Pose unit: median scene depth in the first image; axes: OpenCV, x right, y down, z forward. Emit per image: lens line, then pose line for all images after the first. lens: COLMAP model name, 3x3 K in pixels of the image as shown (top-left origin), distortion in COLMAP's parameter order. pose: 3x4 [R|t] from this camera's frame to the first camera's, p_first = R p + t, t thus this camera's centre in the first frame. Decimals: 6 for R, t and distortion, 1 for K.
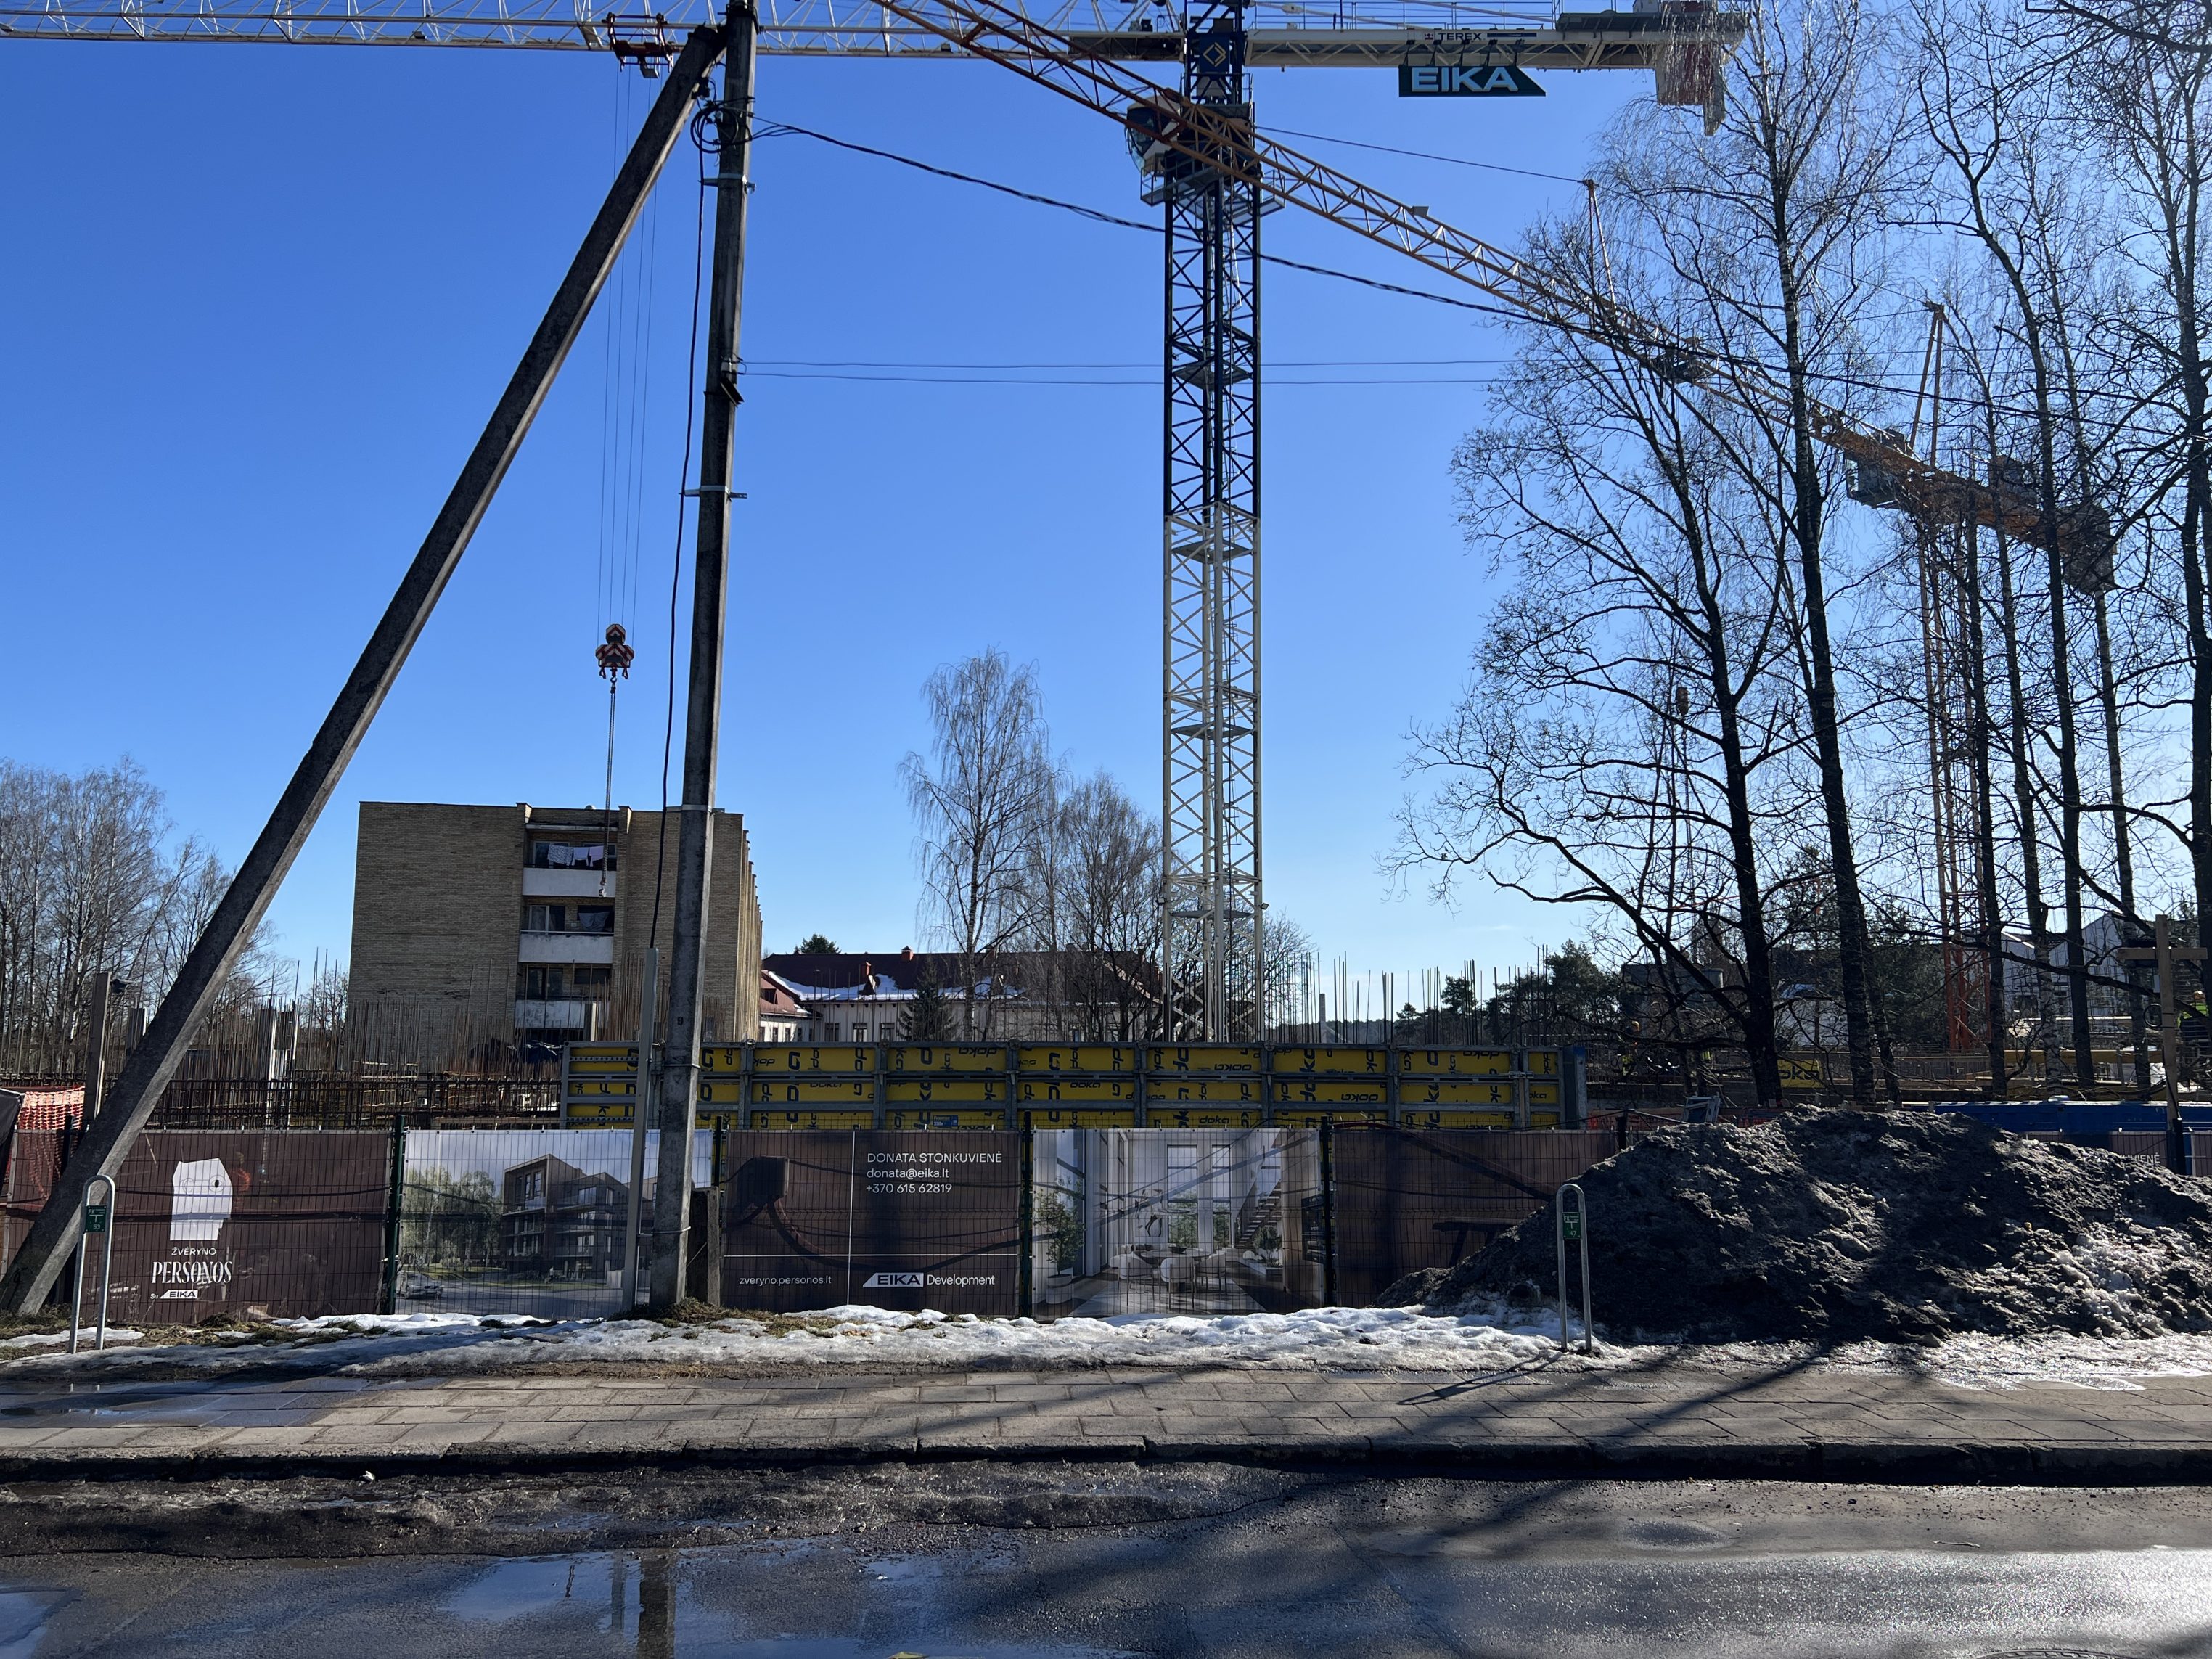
lens RADIAL K [[1667.8, 0, 1176.2], [0, 1667.8, 834.3], [0, 0, 1]] dist [0.064673, -0.101428]
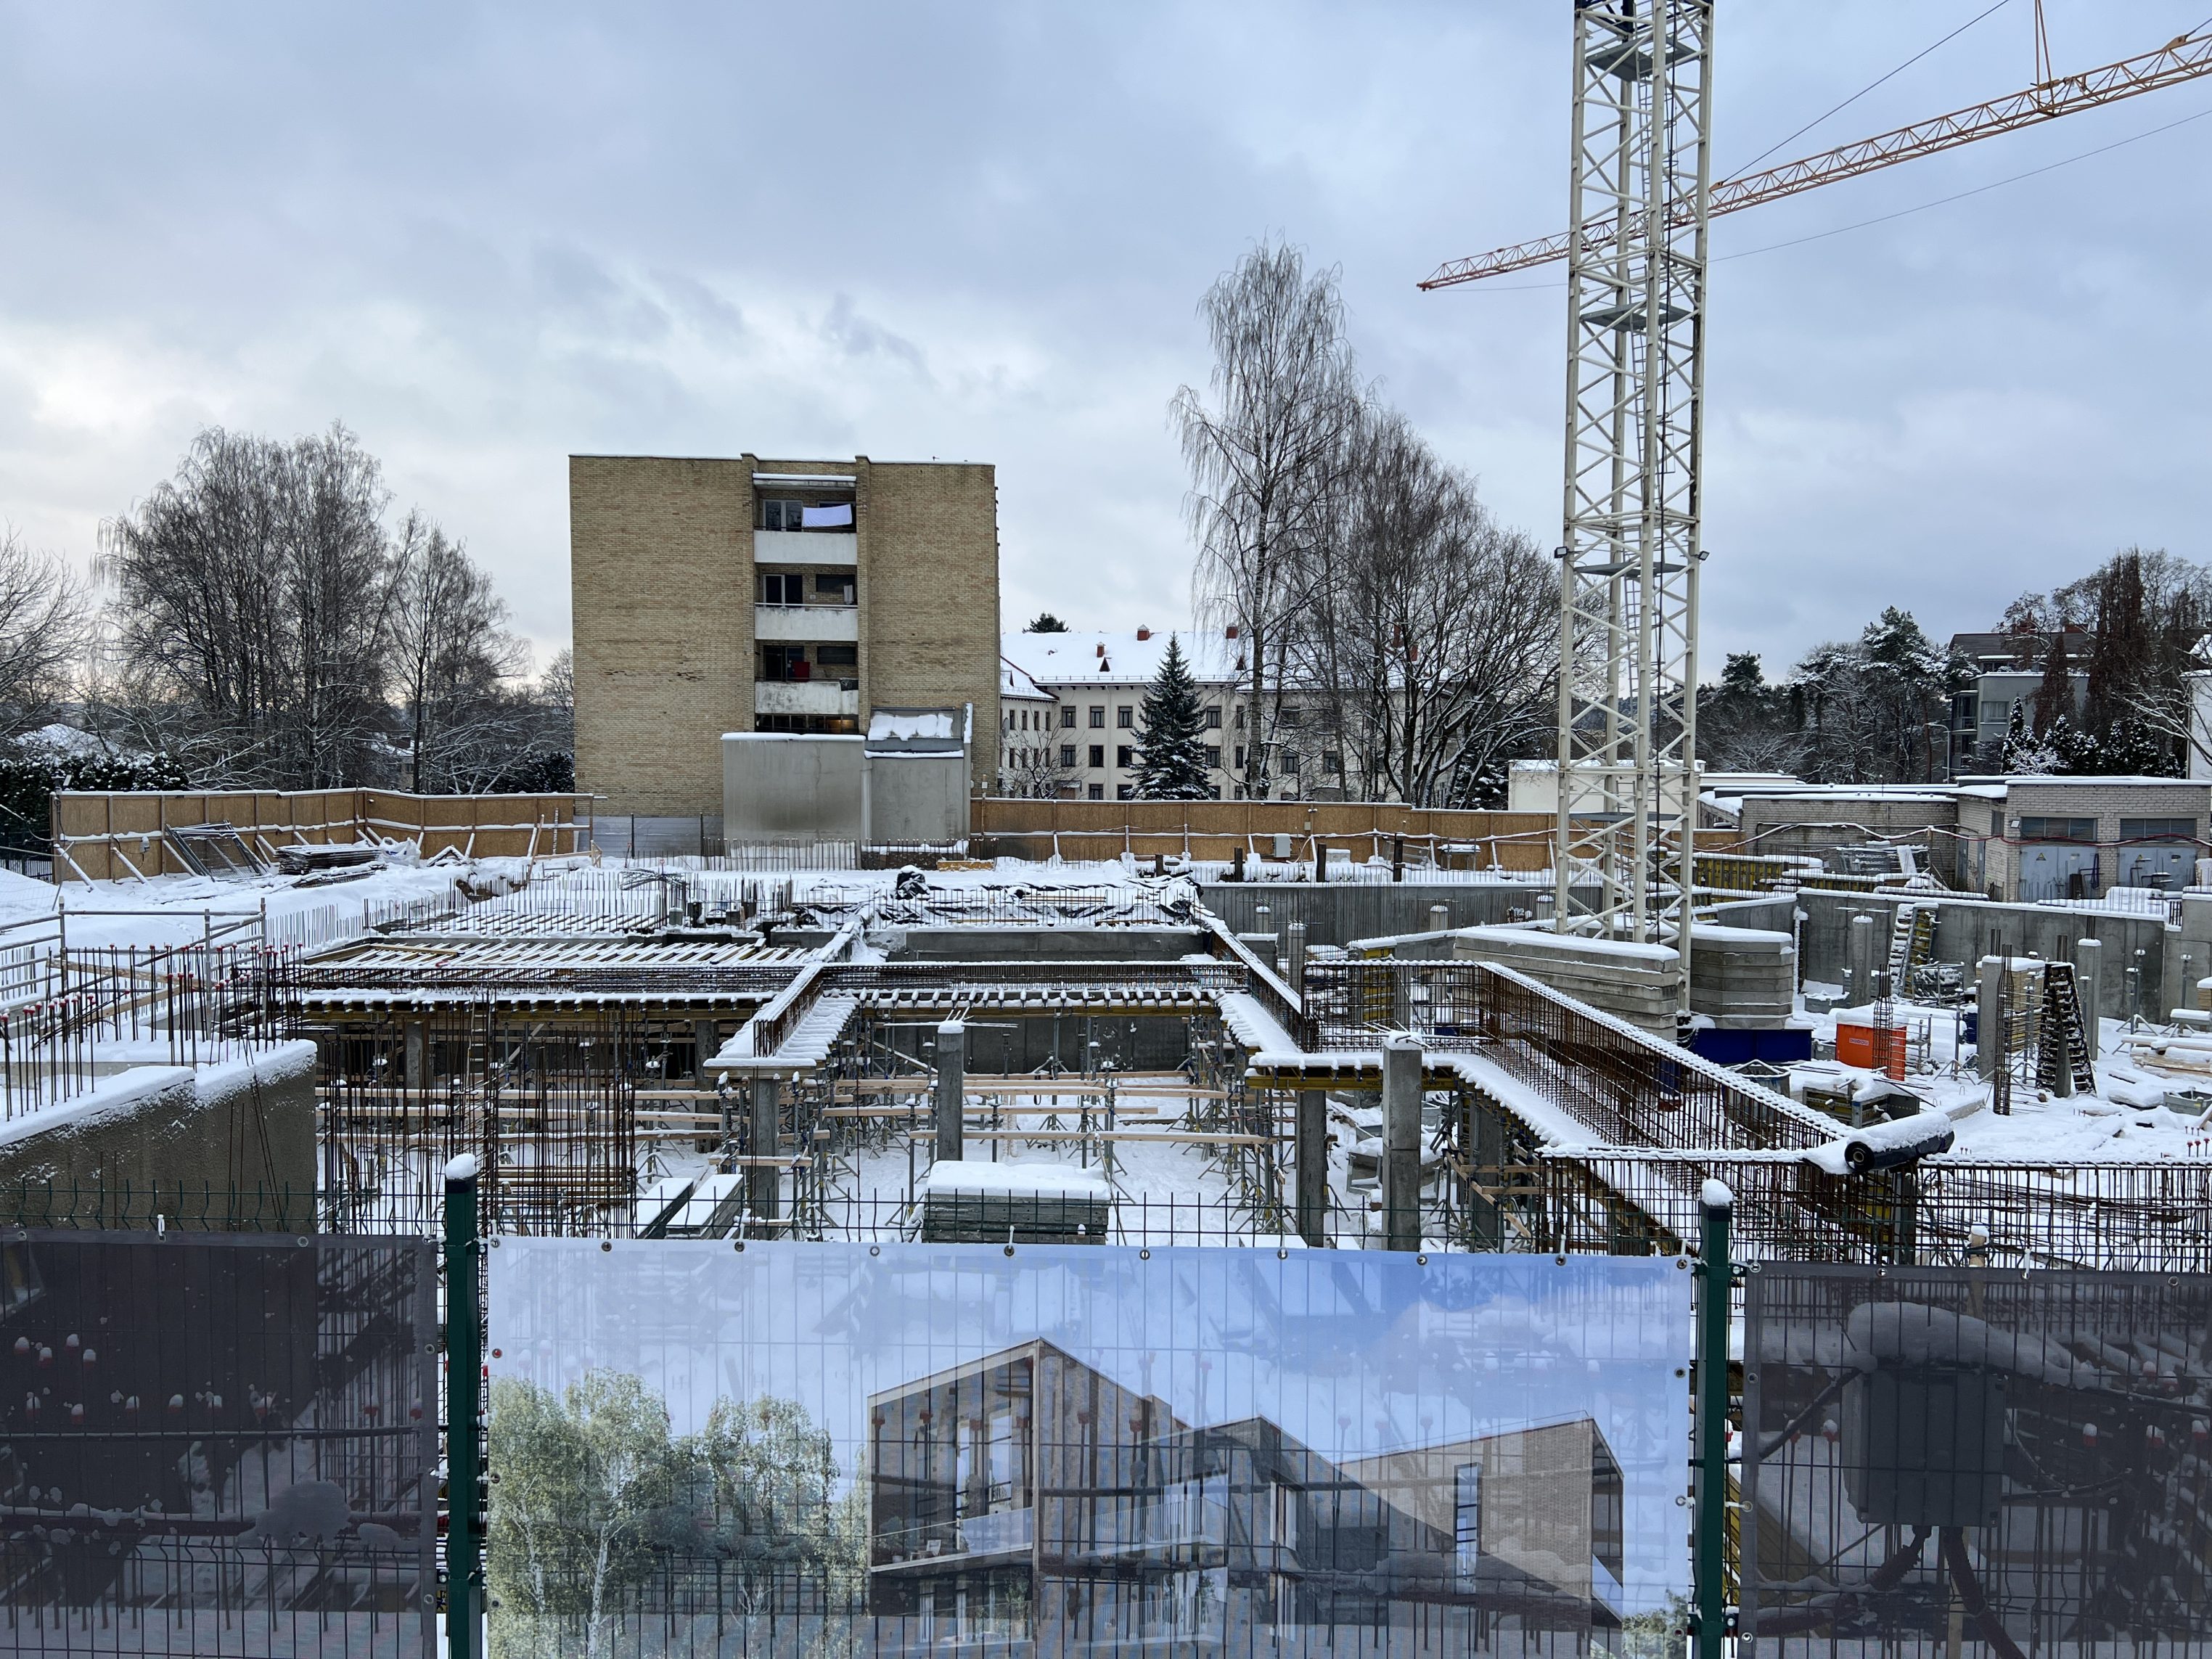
lens RADIAL K [[1667.8, 0, 1176.2], [0, 1667.8, 834.3], [0, 0, 1]] dist [0.064673, -0.101428]
pose [[0.992322, 0.007659, -0.123447, -0.059552], [0.015945, 0.981831, 0.189085, 0.012991], [0.122653, -0.189601, 0.974170, 0.143224]]
